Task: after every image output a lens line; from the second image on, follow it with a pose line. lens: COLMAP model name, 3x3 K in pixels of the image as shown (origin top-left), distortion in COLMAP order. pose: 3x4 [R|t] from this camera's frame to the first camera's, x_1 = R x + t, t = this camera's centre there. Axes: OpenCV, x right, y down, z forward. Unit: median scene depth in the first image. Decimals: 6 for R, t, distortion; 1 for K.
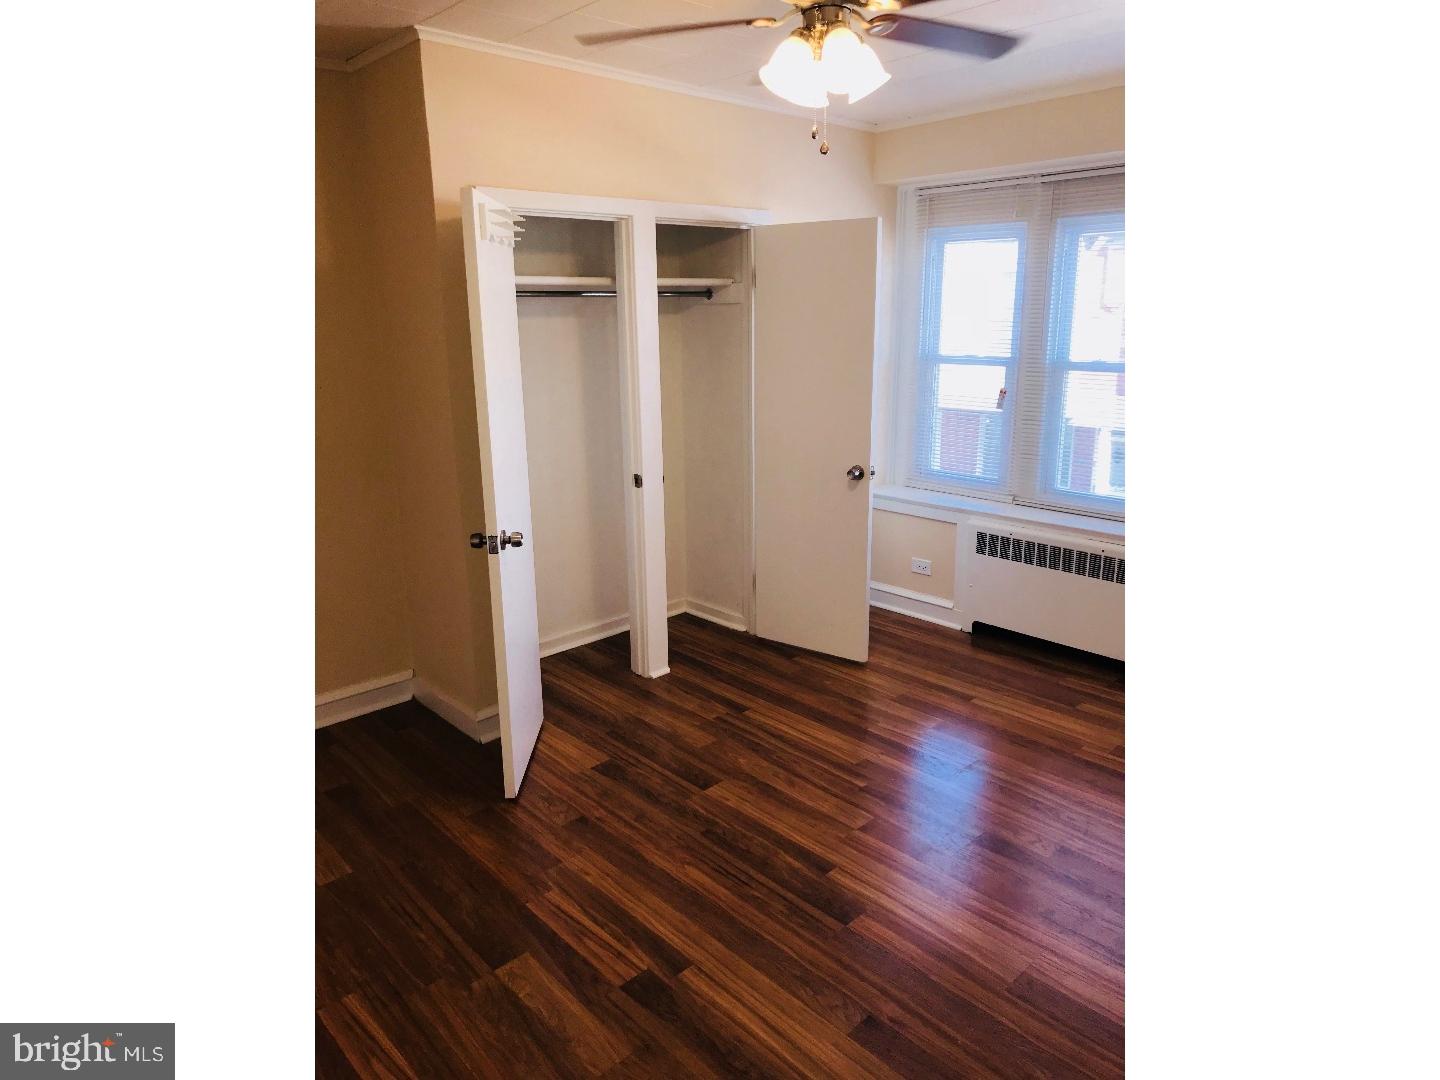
lens RADIAL K [[899.5, 0, 725.1], [0, 899.5, 540.0], [0, 0, 1]] dist [0.016505, -0.001252]
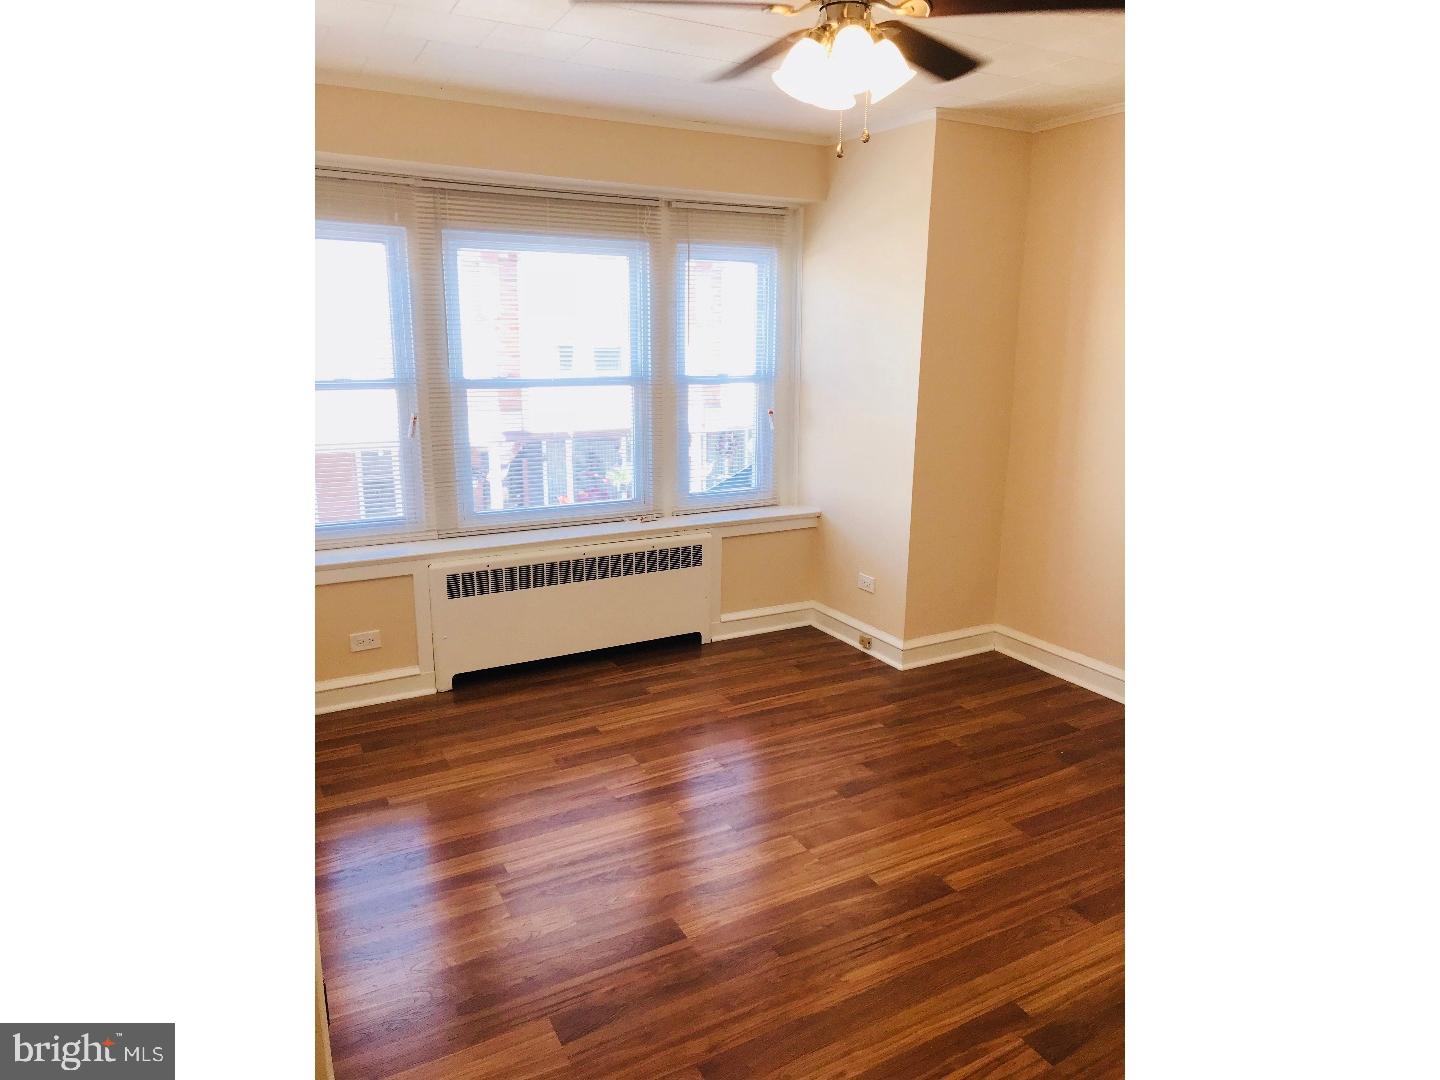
lens RADIAL K [[899.5, 0, 725.1], [0, 899.5, 540.0], [0, 0, 1]] dist [0.016505, -0.001252]
pose [[0.243981, -0.215130, 0.945617, -0.554458], [0.230472, 0.960011, 0.158940, -0.137842], [-0.941996, 0.179160, 0.283806, 0.559888]]
